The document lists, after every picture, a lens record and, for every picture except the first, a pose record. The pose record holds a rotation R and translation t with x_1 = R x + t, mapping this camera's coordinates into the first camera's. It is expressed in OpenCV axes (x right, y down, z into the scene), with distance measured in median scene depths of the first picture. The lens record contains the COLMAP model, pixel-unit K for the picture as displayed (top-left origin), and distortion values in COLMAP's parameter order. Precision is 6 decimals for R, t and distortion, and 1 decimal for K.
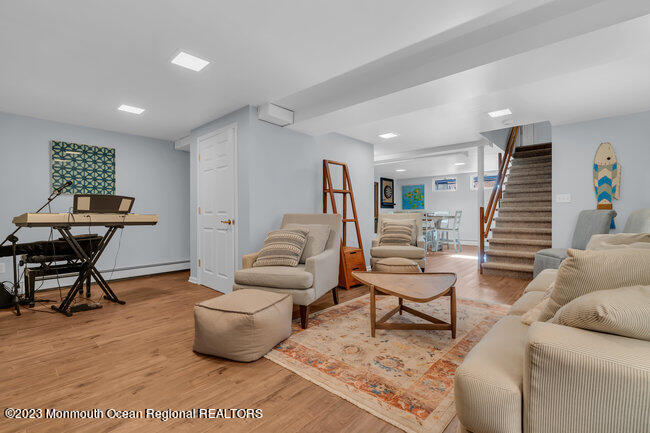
lens RADIAL K [[303.8, 0, 325.0], [0, 303.8, 216.5], [0, 0, 1]] dist [-0.000753, -0.000116]
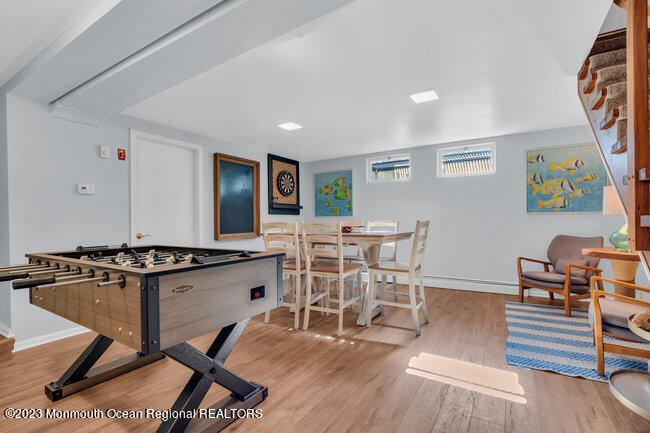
lens RADIAL K [[303.8, 0, 325.0], [0, 303.8, 216.5], [0, 0, 1]] dist [-0.000753, -0.000116]
pose [[0.987024, -0.007146, 0.160415, 0.192842], [0.009995, 0.999806, -0.016958, -0.014665], [-0.160262, 0.018341, 0.986904, 0.480668]]
